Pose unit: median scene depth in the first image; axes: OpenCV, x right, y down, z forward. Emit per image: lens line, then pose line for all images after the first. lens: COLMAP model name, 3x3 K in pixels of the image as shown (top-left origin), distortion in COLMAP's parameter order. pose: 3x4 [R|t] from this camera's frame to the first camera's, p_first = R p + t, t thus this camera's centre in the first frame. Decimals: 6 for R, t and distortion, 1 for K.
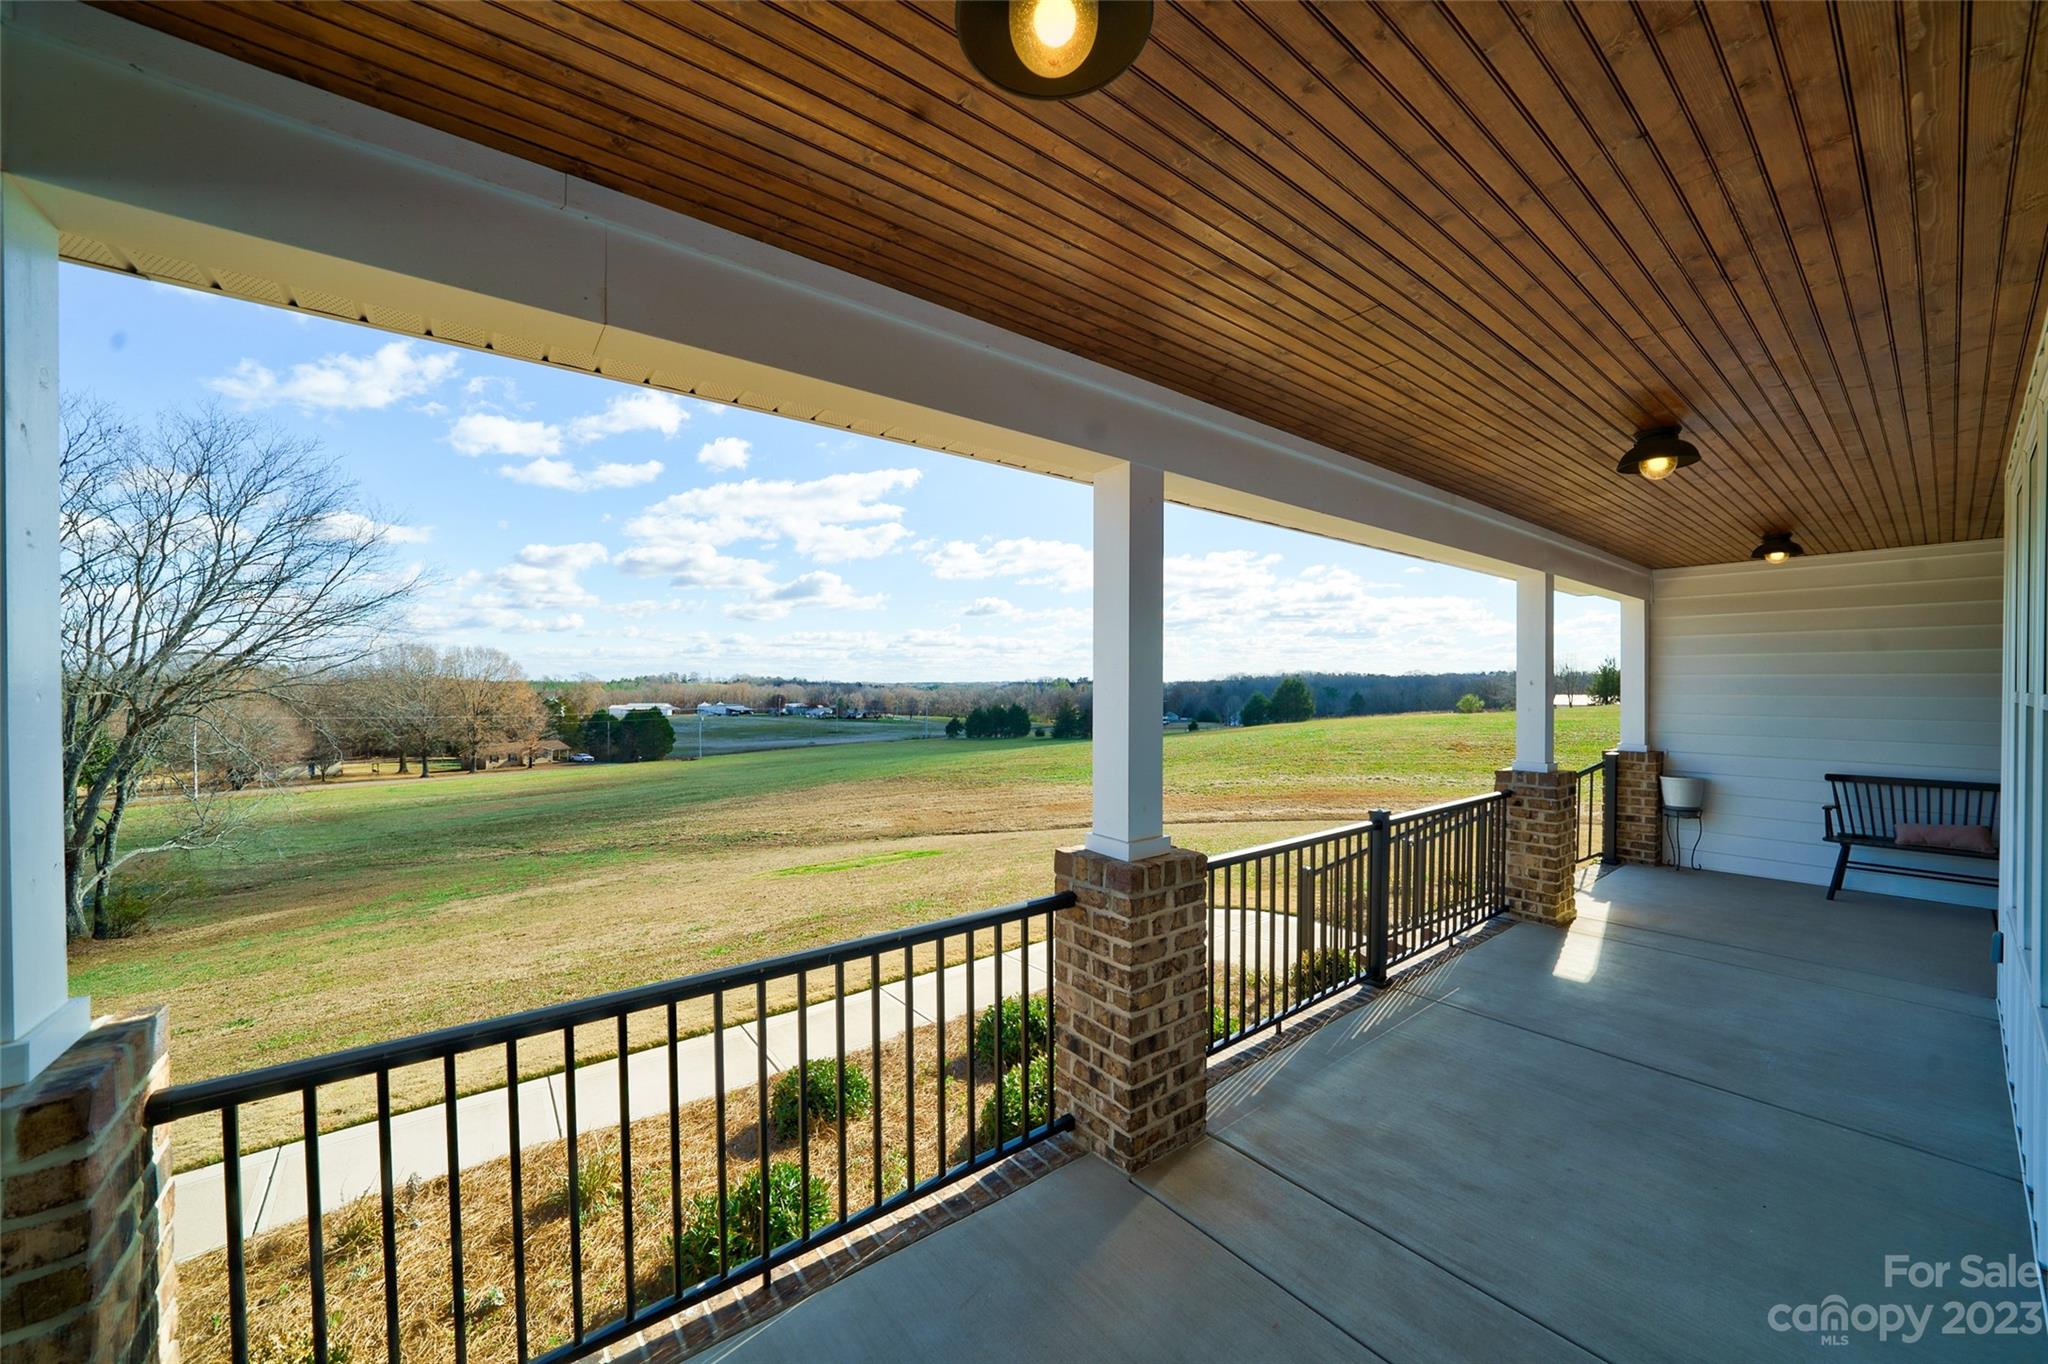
lens RADIAL K [[746.0, 0, 1016.9], [0, 746.0, 686.9], [0, 0, 1]] dist [-0.007158, 0.000972]
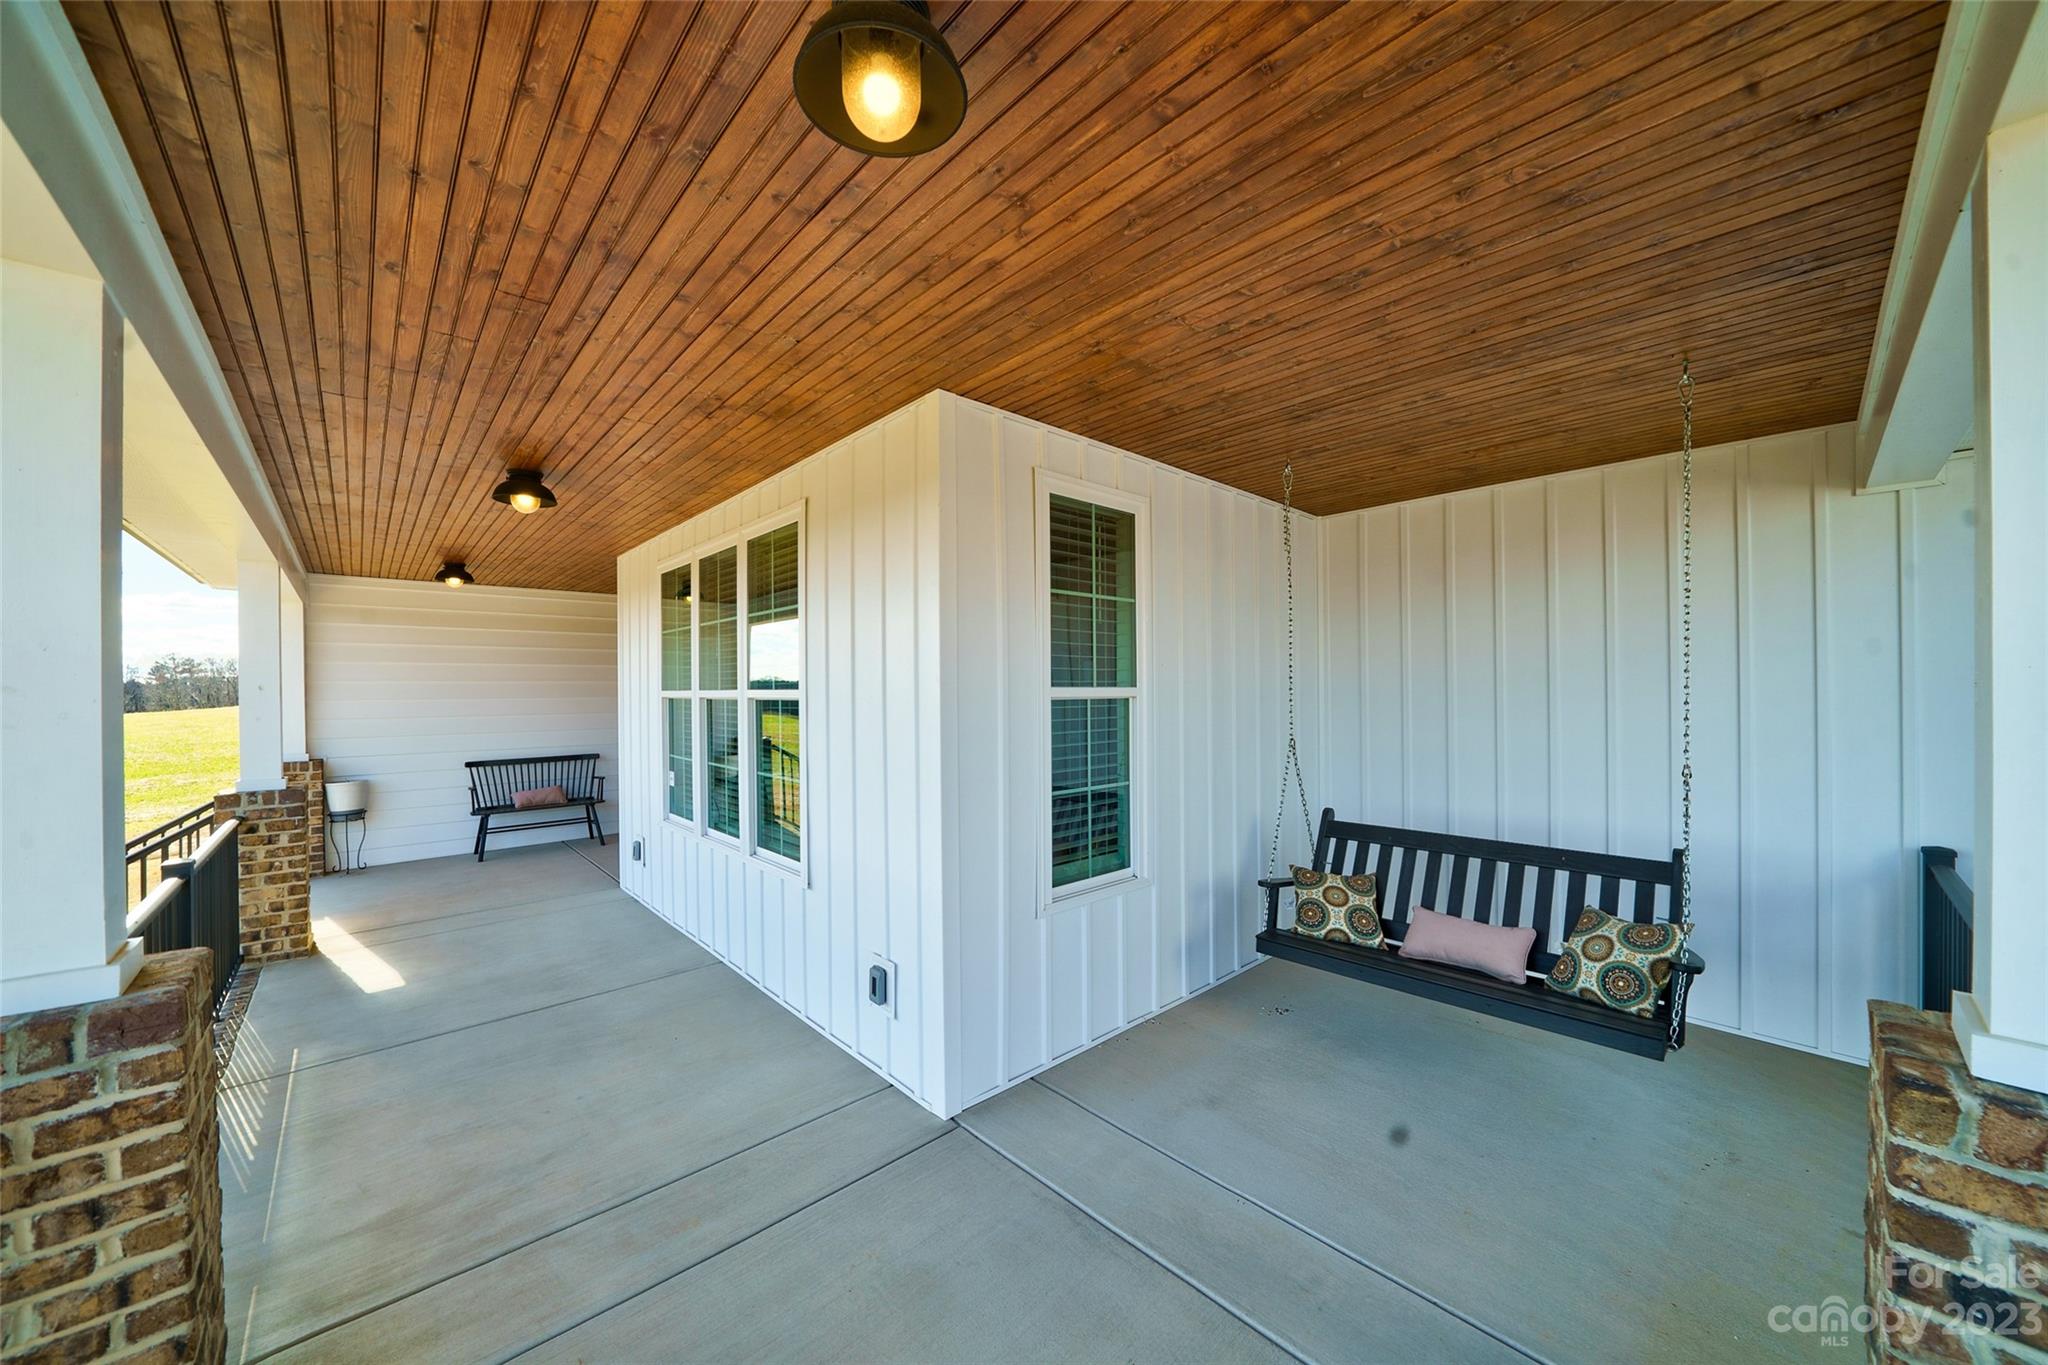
lens RADIAL K [[746.0, 0, 1017.0], [0, 746.0, 684.5], [0, 0, 1]] dist [-0.007158, 0.000972]
pose [[-0.068134, 0.005188, 0.997663, -0.233344], [0.012699, 0.999910, -0.004333, 0.005518], [-0.997595, 0.012374, -0.068193, 0.186991]]
